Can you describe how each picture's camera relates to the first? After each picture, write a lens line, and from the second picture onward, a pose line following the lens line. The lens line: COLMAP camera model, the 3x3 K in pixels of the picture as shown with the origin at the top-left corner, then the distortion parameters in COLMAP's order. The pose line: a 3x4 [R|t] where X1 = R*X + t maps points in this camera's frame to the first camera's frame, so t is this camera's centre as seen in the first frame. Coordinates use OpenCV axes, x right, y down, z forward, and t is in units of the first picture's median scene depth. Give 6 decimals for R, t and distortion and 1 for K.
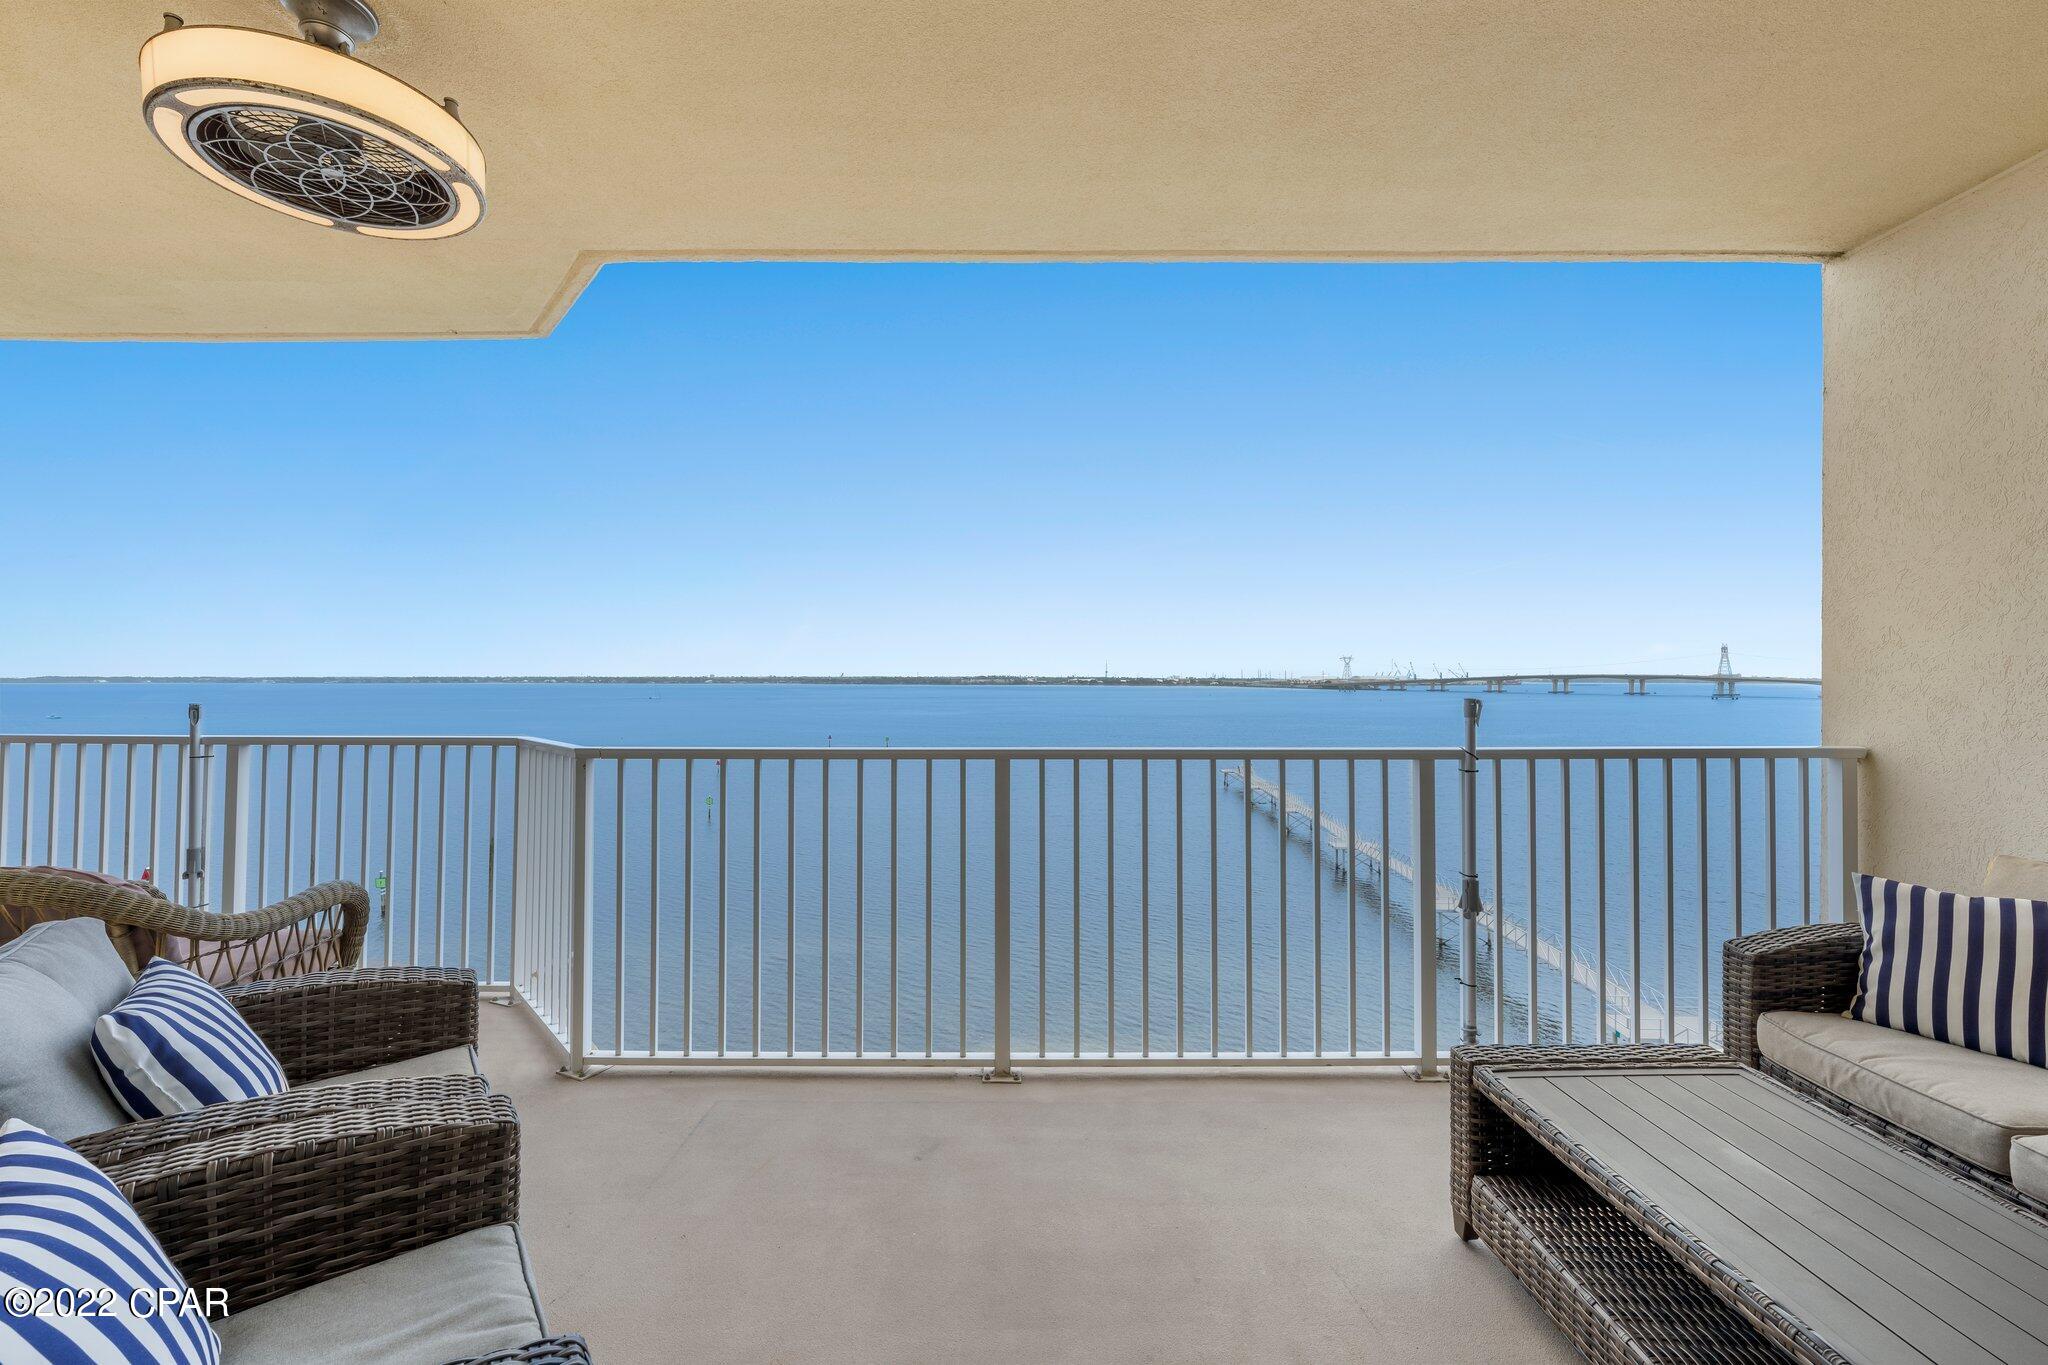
lens RADIAL K [[826.5, 0, 1025.6], [0, 826.5, 692.7], [0, 0, 1]] dist [-0.000460, 0.000228]
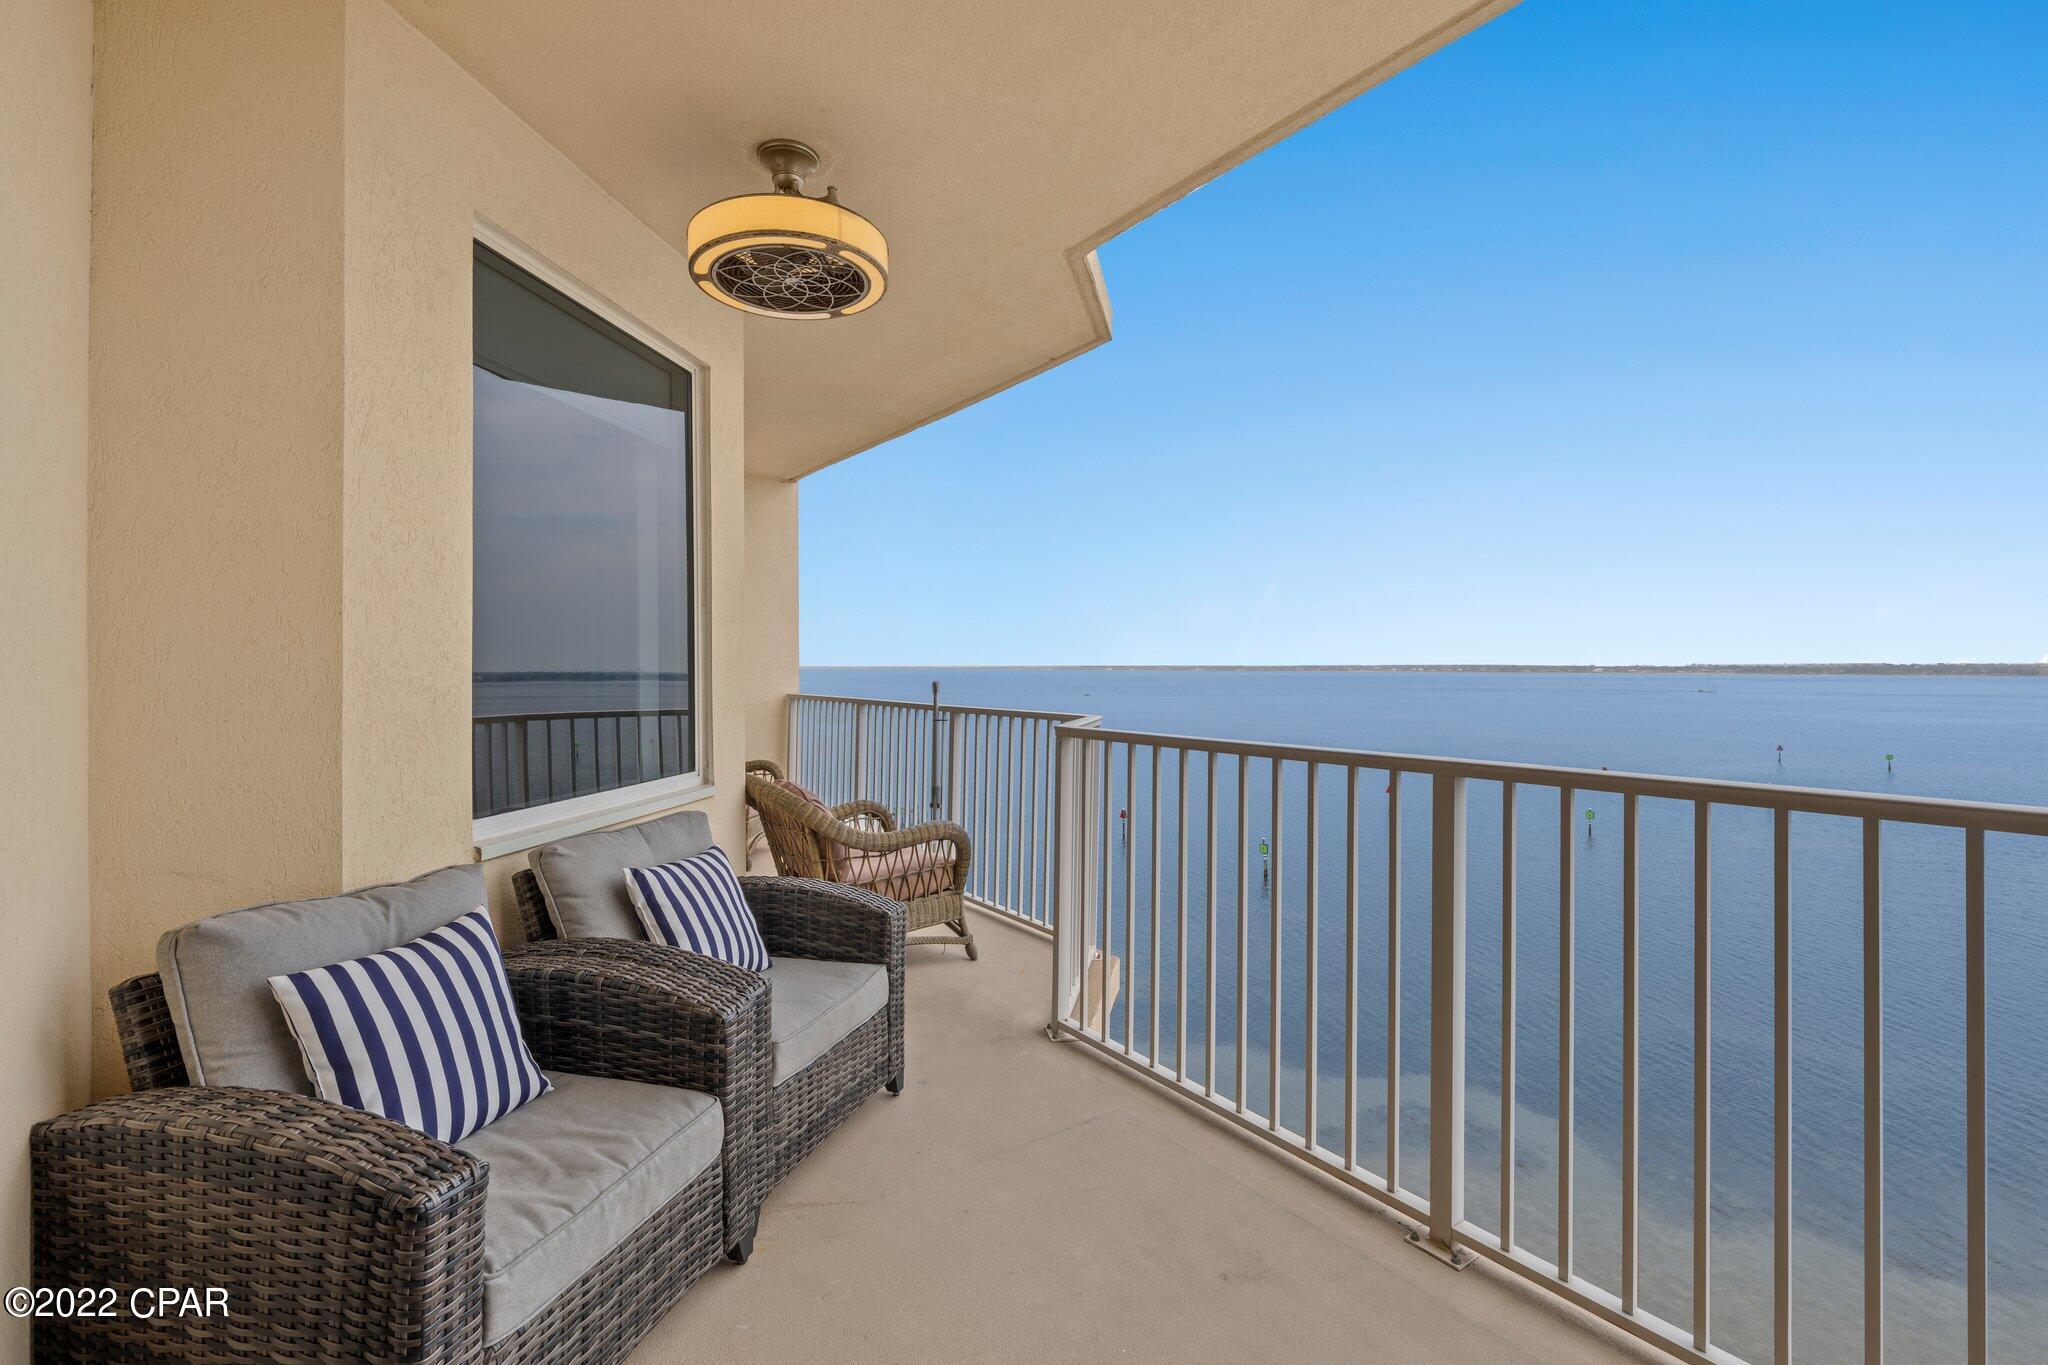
lens RADIAL K [[896.4, 0, 1024.0], [0, 896.4, 682.5], [0, 0, 1]] dist [-0.000923, -0.000031]
pose [[0.585423, 0.013068, -0.810623, 0.371750], [-0.012991, 0.999893, 0.006738, 0.004093], [0.810624, 0.006586, 0.585530, 0.303488]]
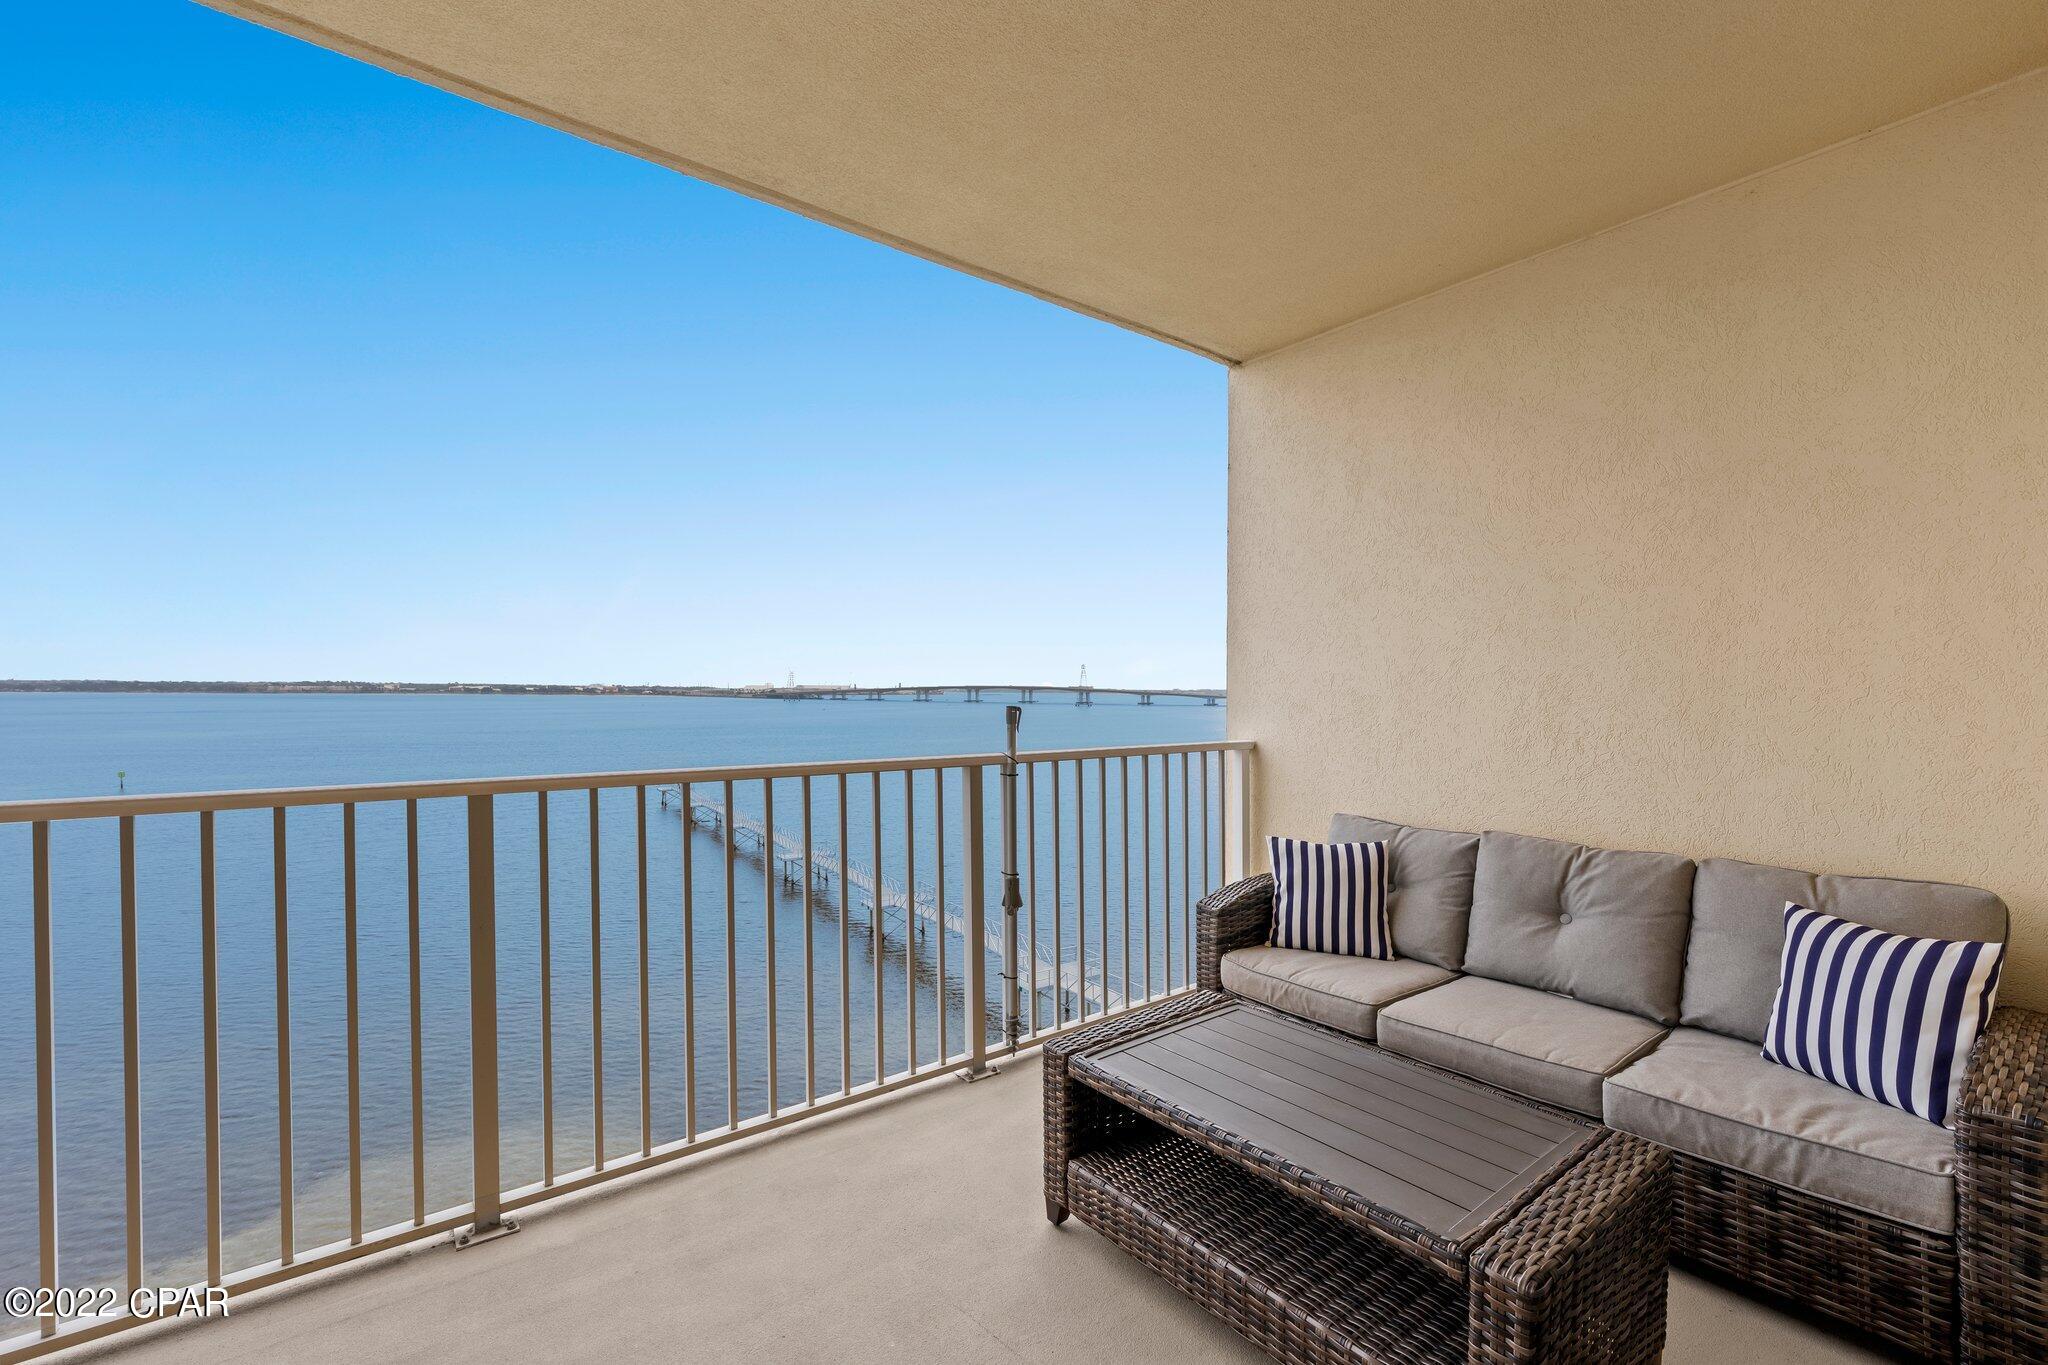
lens RADIAL K [[860.4, 0, 1038.7], [0, 860.4, 714.1], [0, 0, 1]] dist [0.001858, 0.000050]
pose [[0.794410, -0.012668, 0.607250, -0.099679], [0.004320, 0.999875, 0.015206, 0.000843], [-0.607367, -0.009457, 0.794365, 0.111565]]
